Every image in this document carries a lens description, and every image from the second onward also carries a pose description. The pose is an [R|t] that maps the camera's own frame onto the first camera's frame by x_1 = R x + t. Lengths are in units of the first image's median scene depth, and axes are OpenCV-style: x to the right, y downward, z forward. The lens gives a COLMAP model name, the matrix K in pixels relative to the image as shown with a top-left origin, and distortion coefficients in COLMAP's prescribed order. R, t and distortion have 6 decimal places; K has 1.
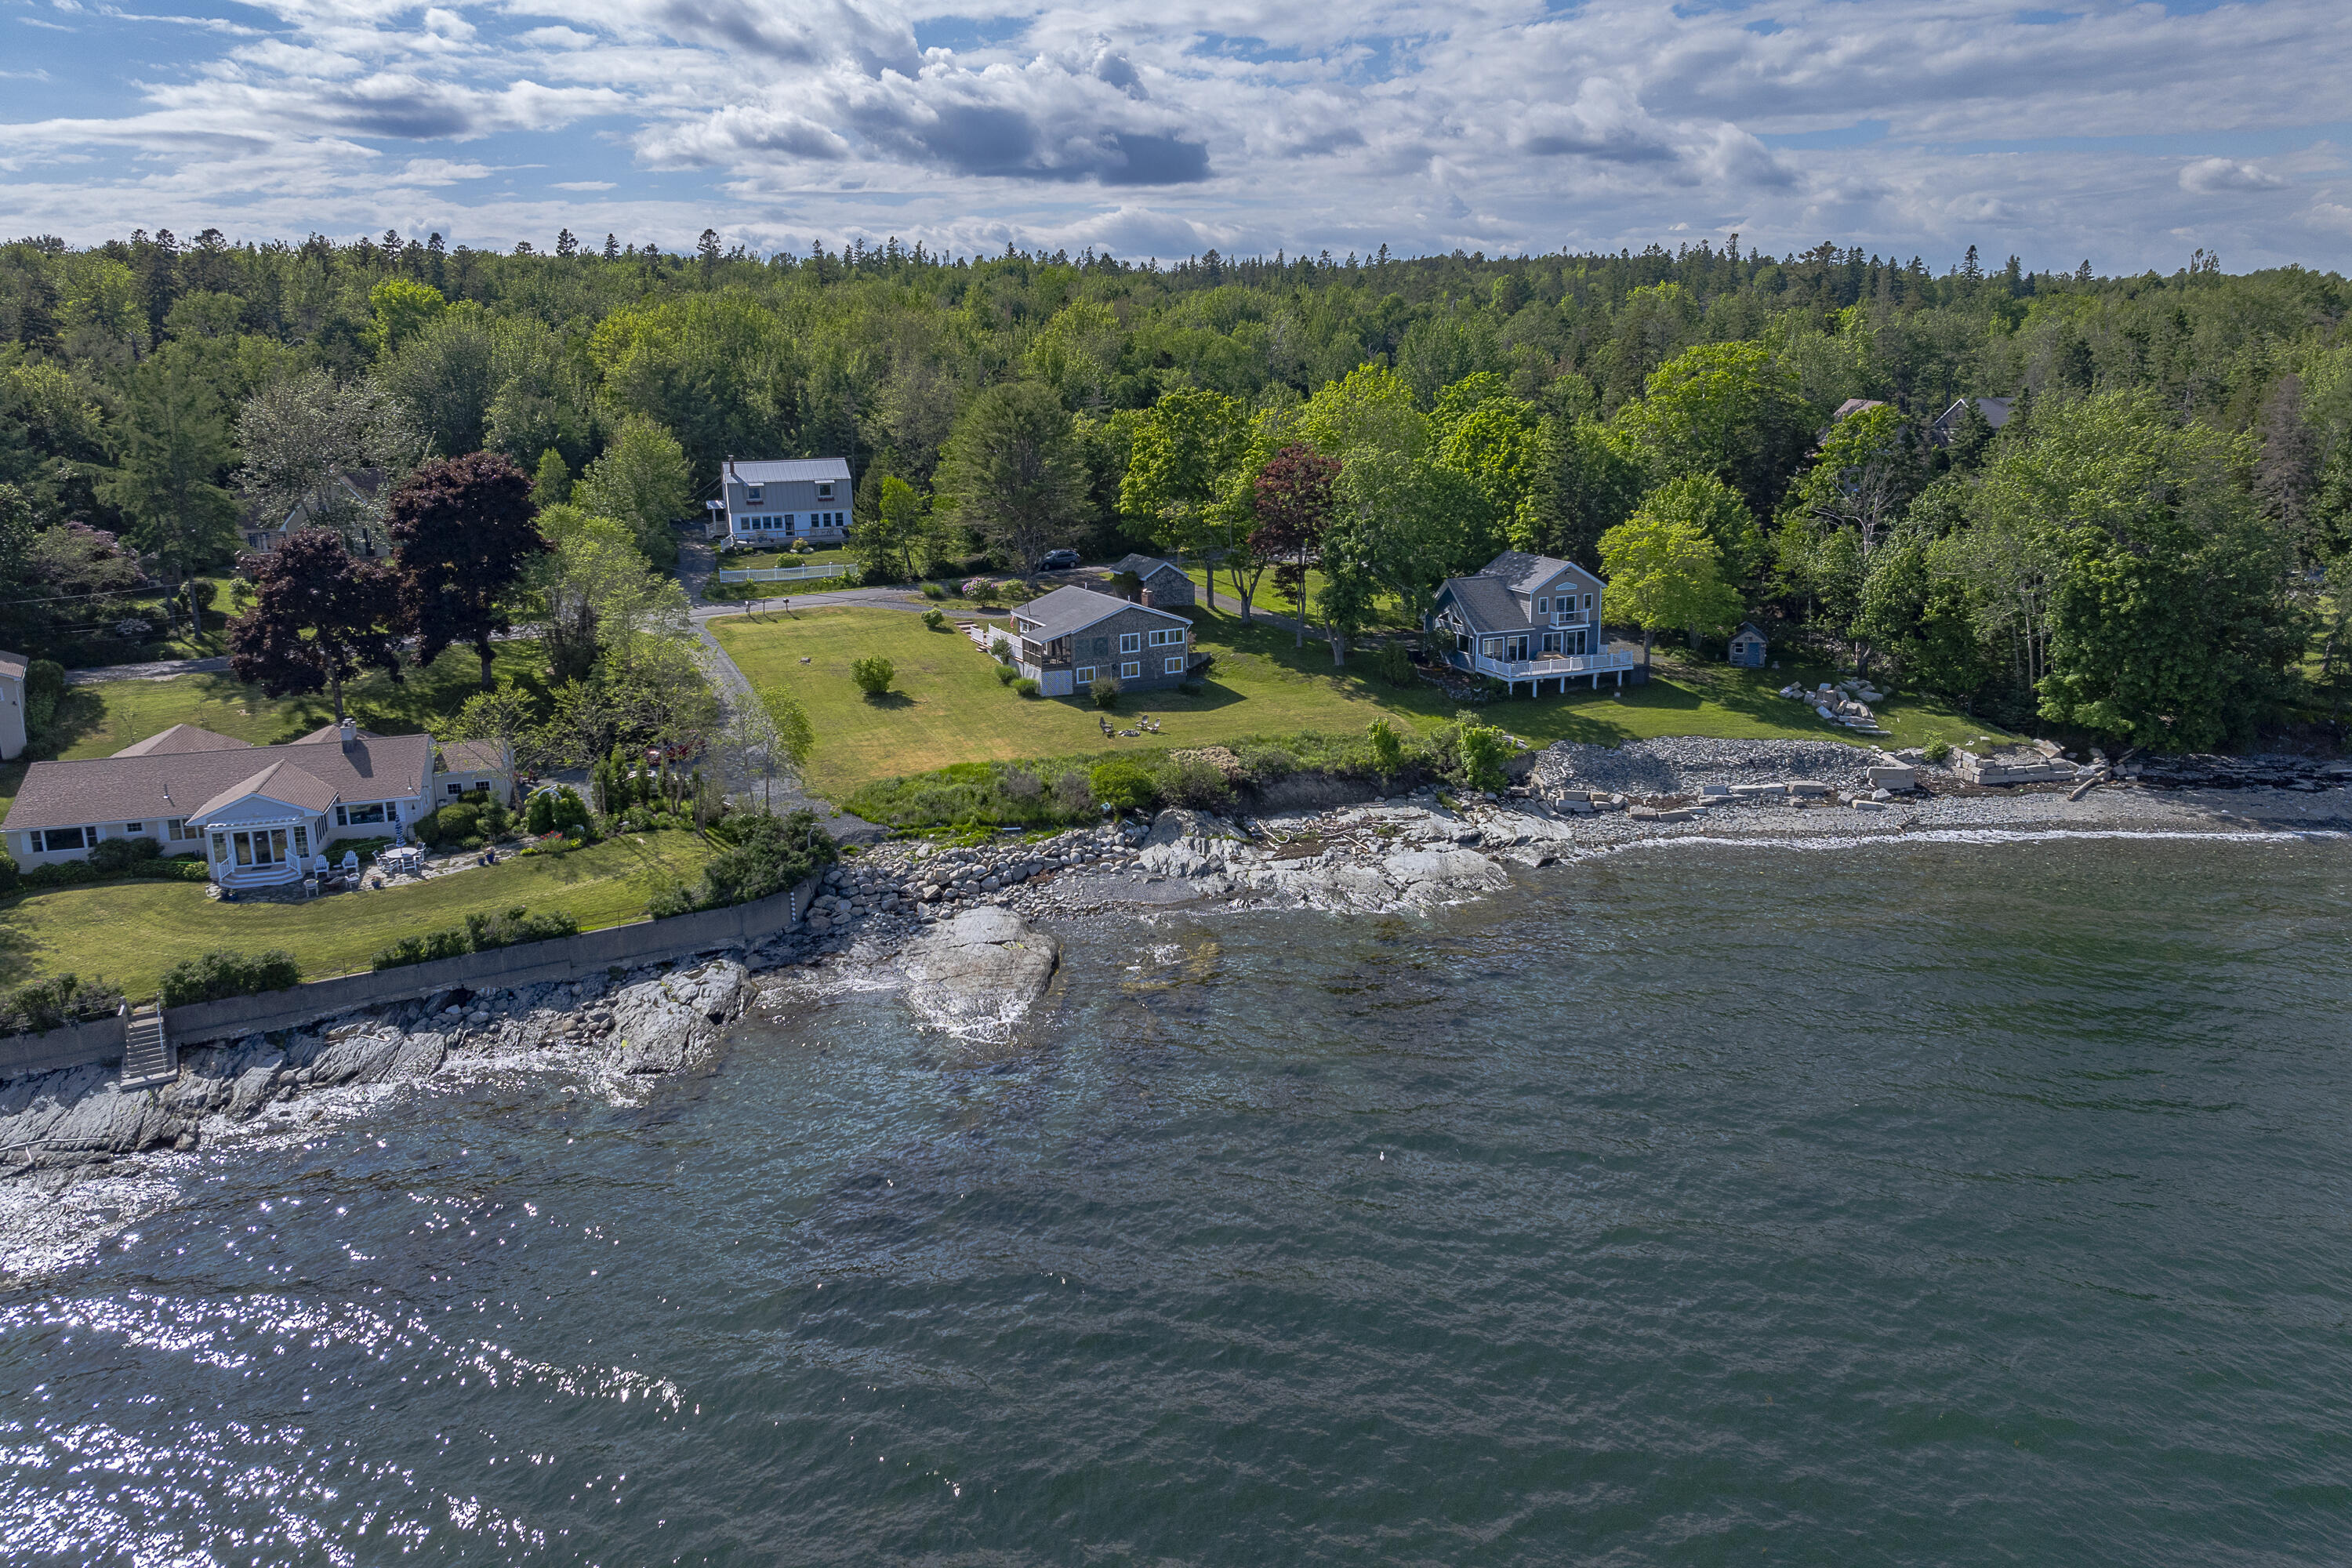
lens RADIAL K [[1635.8, 0, 1176.3], [0, 1635.8, 703.7], [0, 0, 1]] dist [-0.010428, -0.003326]
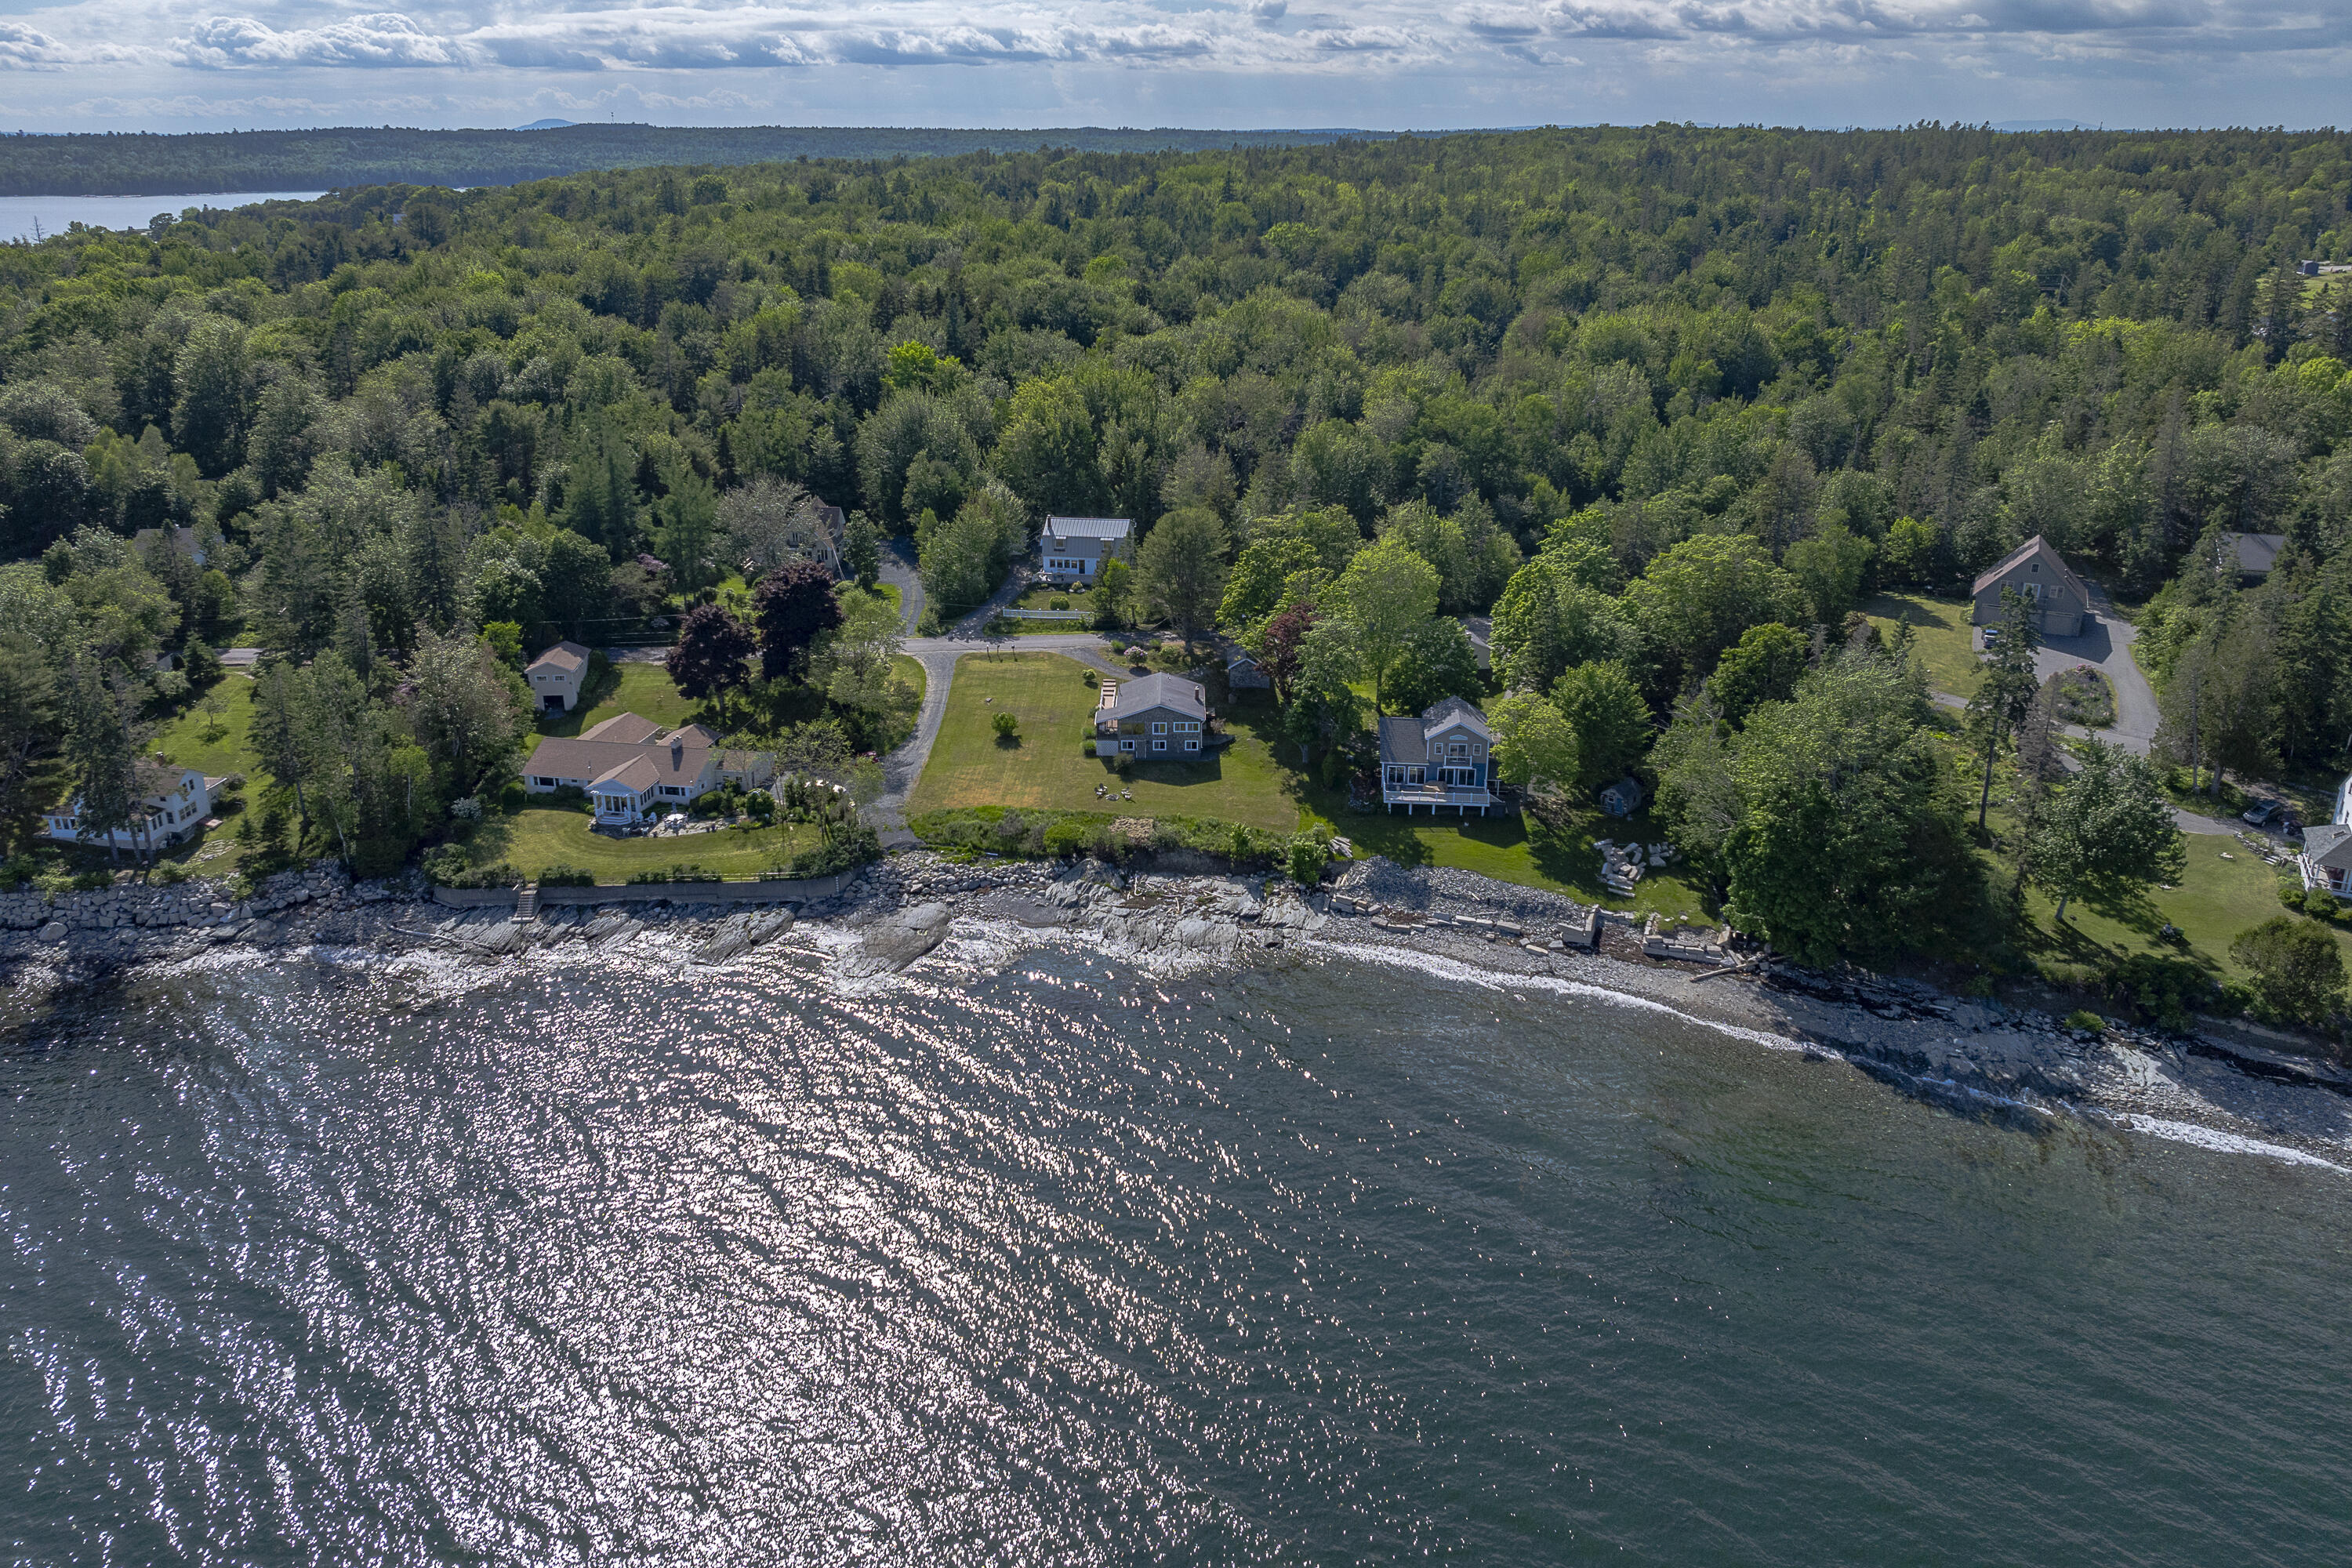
lens RADIAL K [[1635.8, 0, 1176.3], [0, 1635.8, 703.7], [0, 0, 1]] dist [-0.010428, -0.003326]
pose [[0.890930, 0.163416, -0.423721, 0.712952], [-0.109838, 0.982853, 0.148106, -0.326596], [0.440659, -0.085411, 0.893602, -0.394640]]
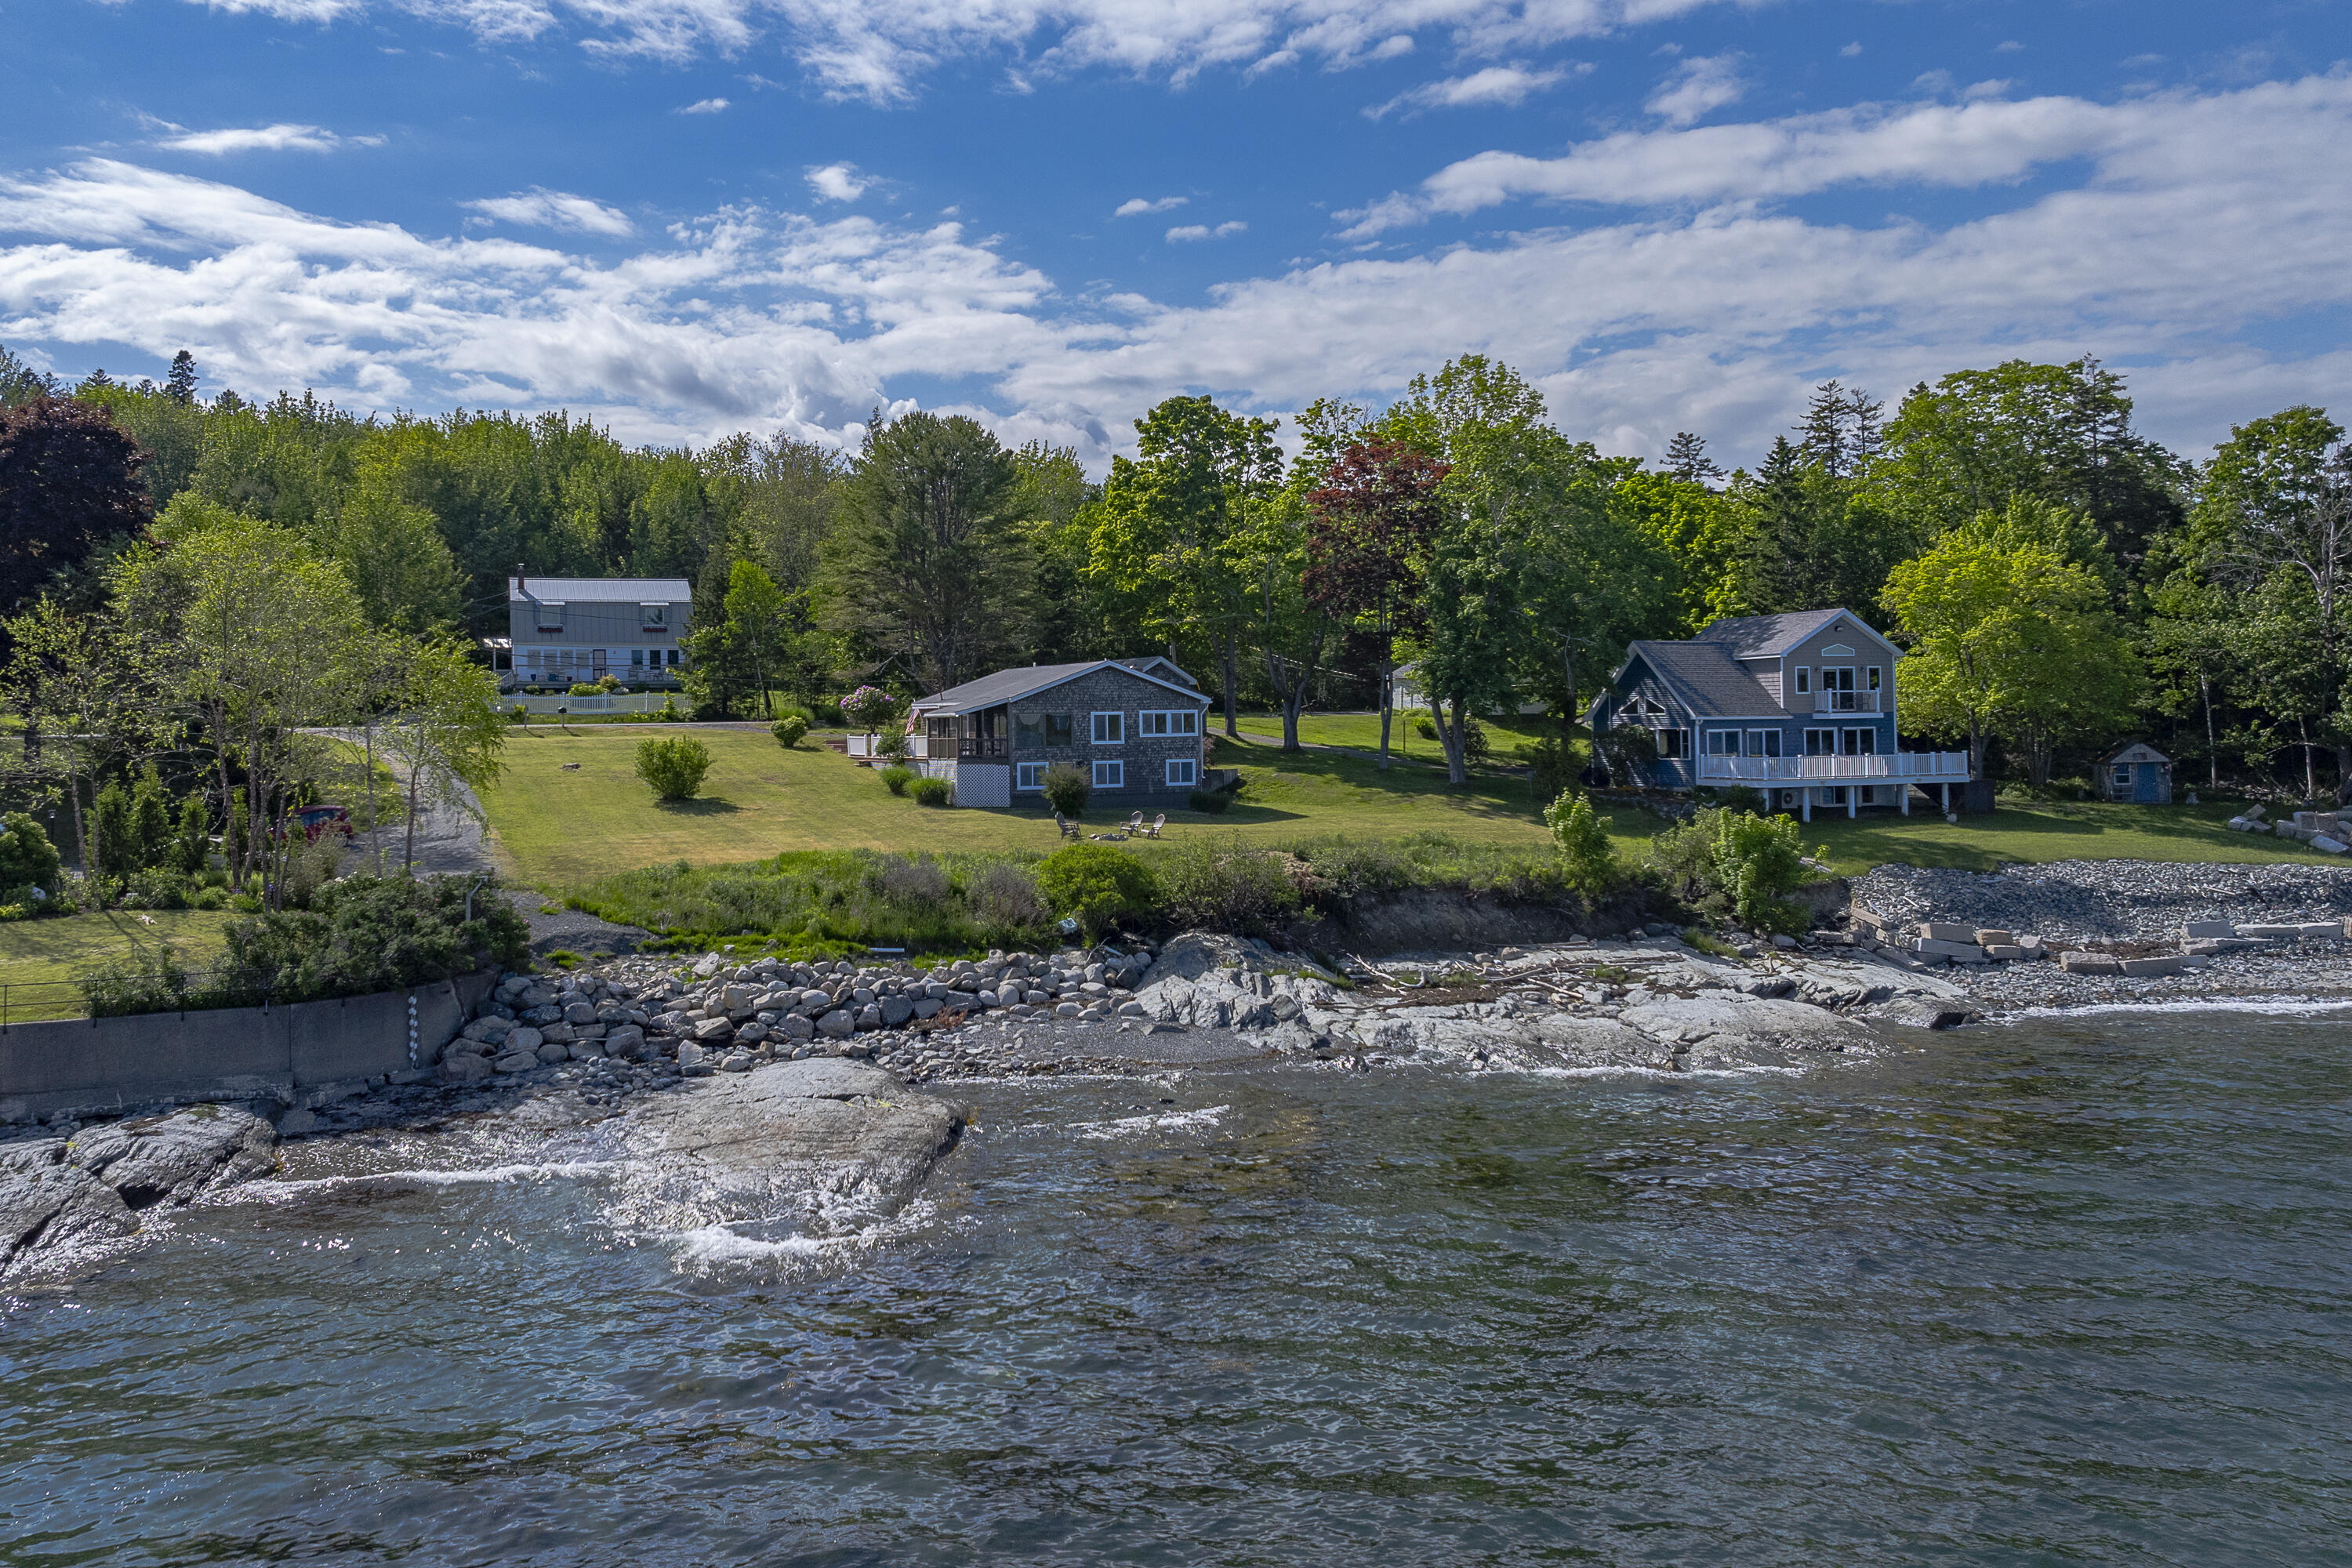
lens RADIAL K [[1909.1, 0, 1043.4], [0, 1909.1, 710.5], [0, 0, 1]] dist [-0.012919, -0.013113]
pose [[0.998777, 0.002535, -0.049370, -0.019924], [-0.013437, 0.975010, -0.221755, 0.126725], [0.047574, 0.222147, 0.973852, 0.368267]]
